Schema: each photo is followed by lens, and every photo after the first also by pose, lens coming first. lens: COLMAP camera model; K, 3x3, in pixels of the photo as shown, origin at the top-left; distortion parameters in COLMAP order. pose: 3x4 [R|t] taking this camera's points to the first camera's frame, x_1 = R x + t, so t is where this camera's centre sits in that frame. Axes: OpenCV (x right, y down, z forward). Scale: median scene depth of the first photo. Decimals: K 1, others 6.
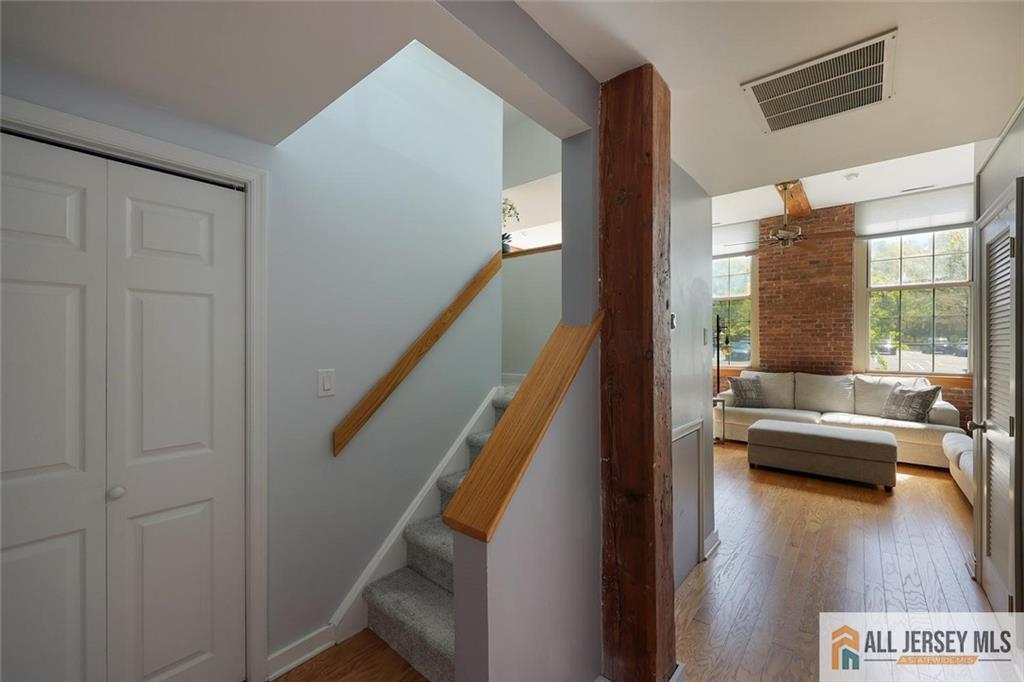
lens RADIAL K [[421.5, 0, 514.4], [0, 421.5, 338.9], [0, 0, 1]] dist [0.009173, 0.000693]
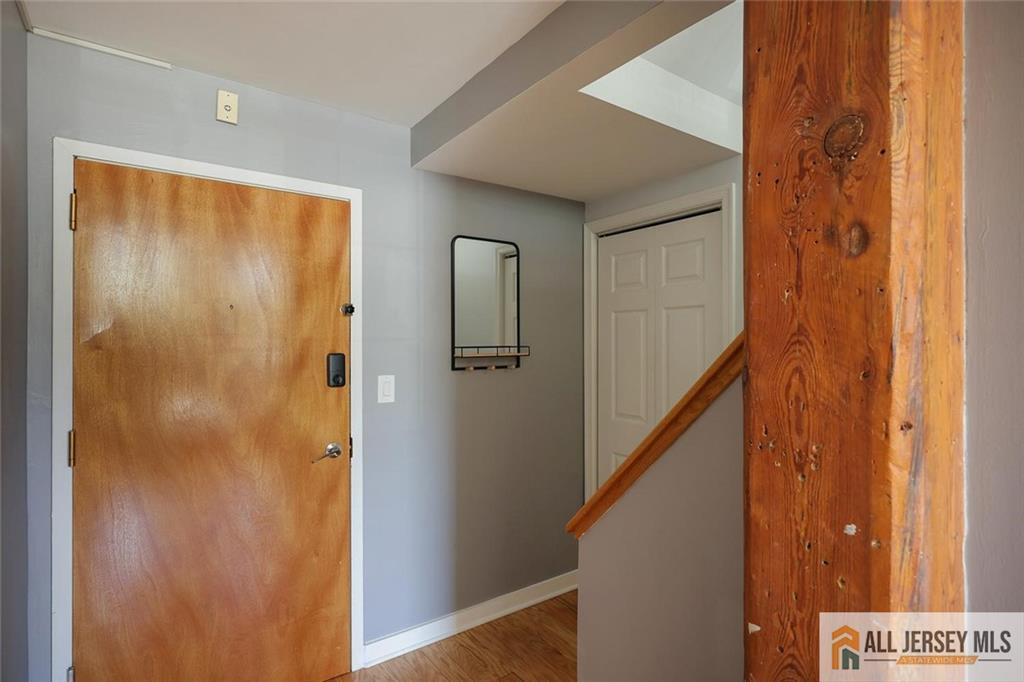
lens RADIAL K [[524.0, 0, 511.0], [0, 524.0, 341.2], [0, 0, 1]] dist [0.000609, 0.000241]
pose [[-0.271878, -0.000142, -0.962332, 1.018840], [-0.005398, 0.999984, 0.001378, -0.004800], [0.962317, 0.005570, -0.271874, 1.038690]]
